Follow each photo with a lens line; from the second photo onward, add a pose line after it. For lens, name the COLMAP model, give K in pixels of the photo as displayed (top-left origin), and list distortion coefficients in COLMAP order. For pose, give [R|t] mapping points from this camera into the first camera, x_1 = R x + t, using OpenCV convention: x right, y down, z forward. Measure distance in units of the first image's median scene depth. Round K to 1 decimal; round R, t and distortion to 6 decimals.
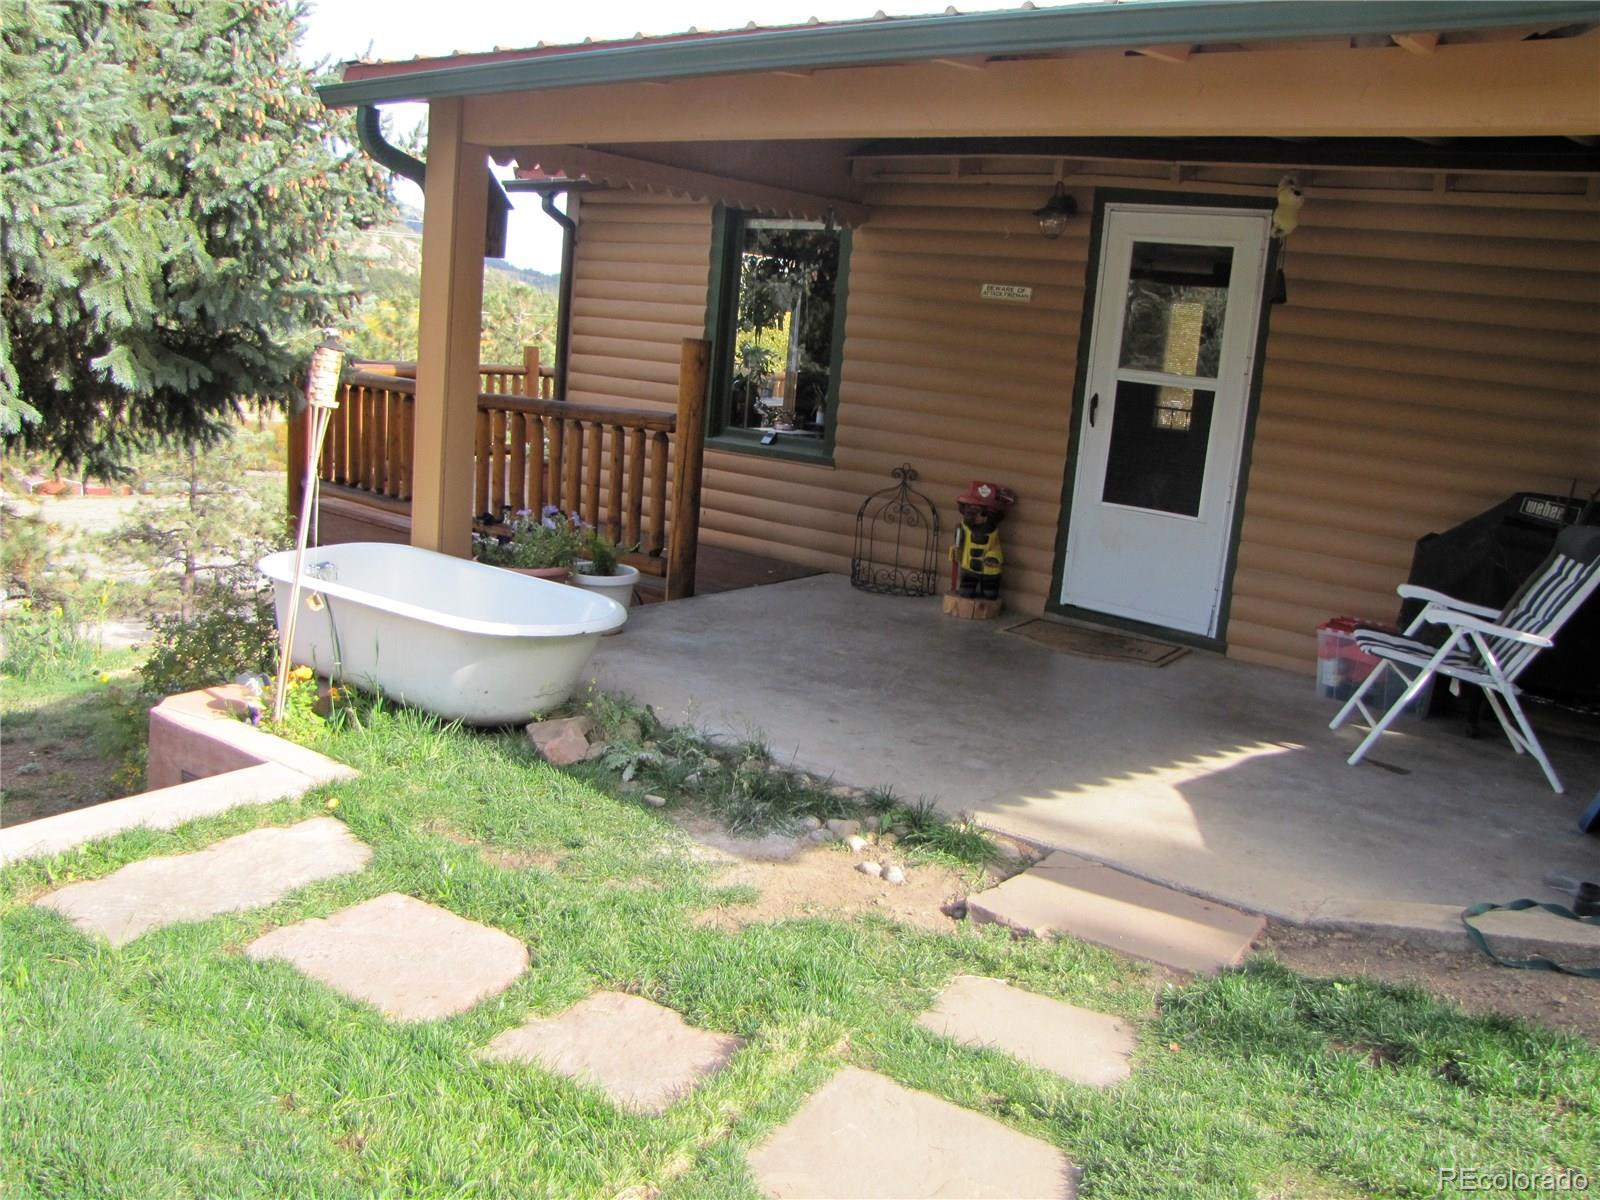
lens RADIAL K [[1310.8, 0, 801.9], [0, 1310.8, 596.8], [0, 0, 1]] dist [-0.017940, -0.002897]
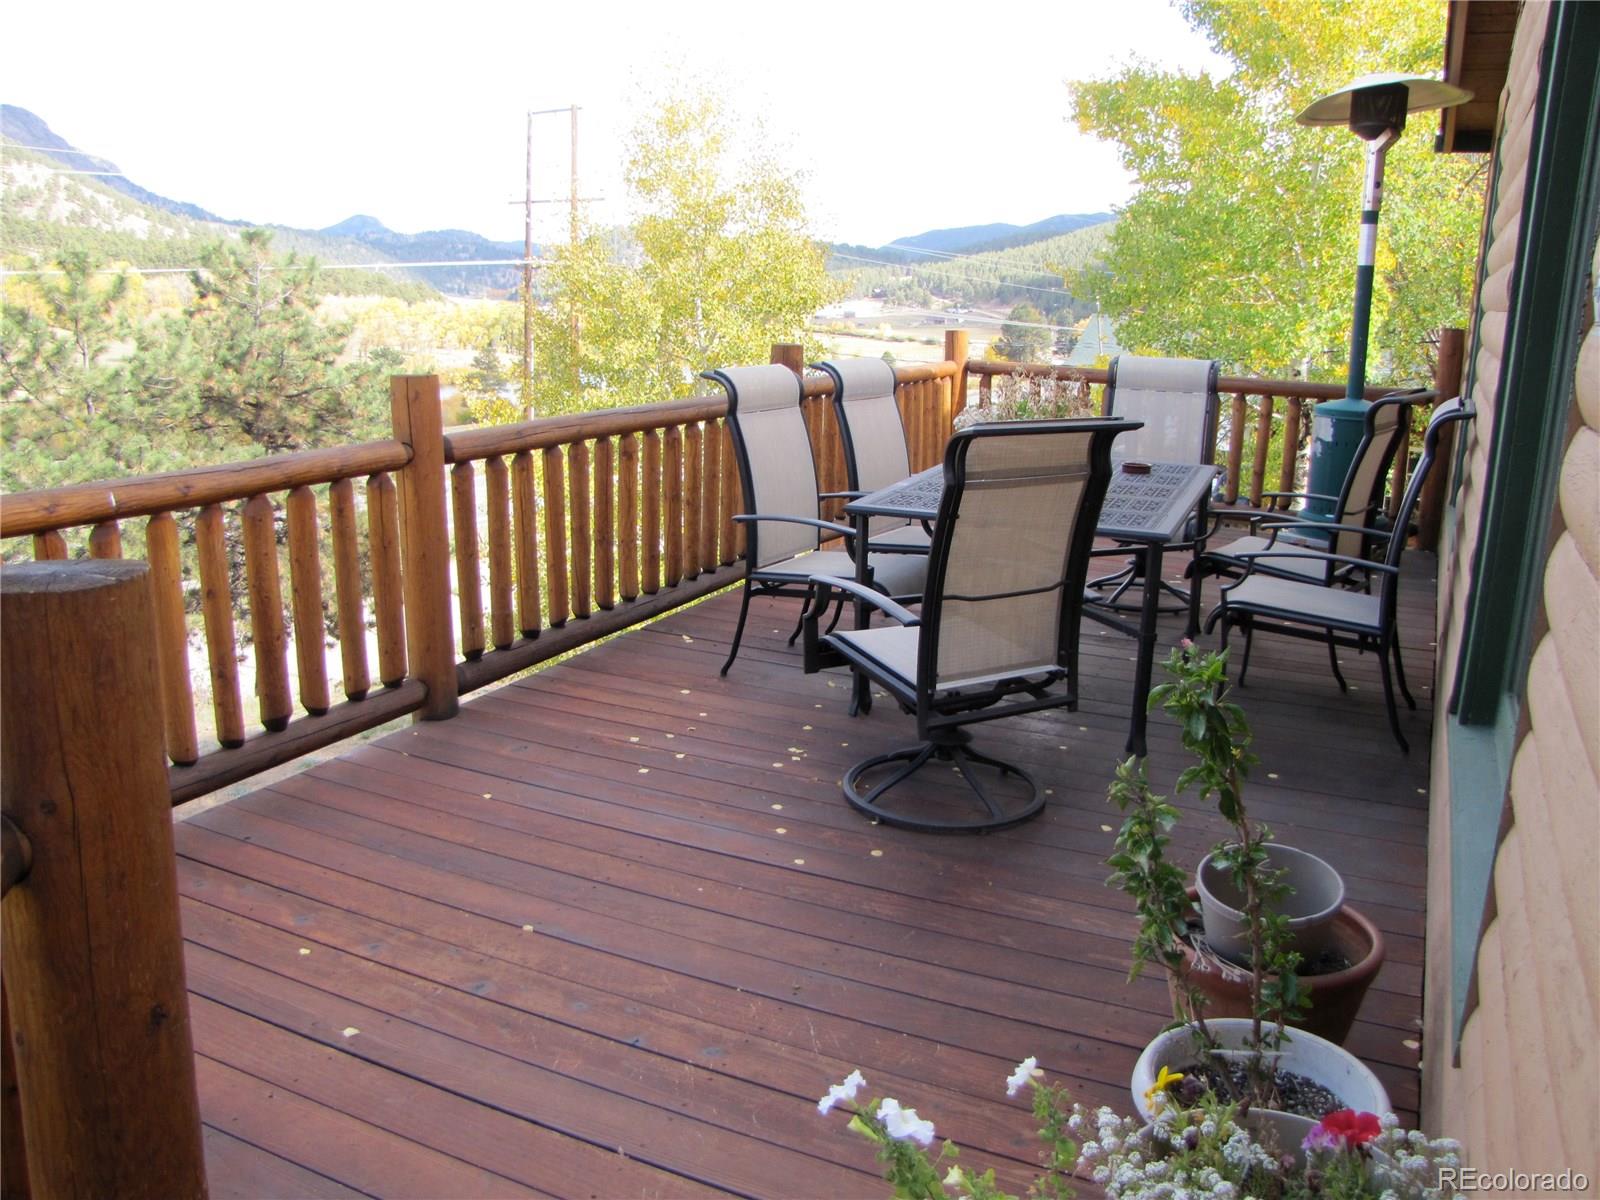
lens RADIAL K [[1310.8, 0, 797.2], [0, 1310.8, 604.1], [0, 0, 1]] dist [-0.017940, -0.002897]
pose [[0.981151, -0.098679, 0.166147, -0.066087], [0.089290, 0.994006, 0.063080, -0.056287], [-0.171376, -0.047056, 0.984081, 0.254692]]
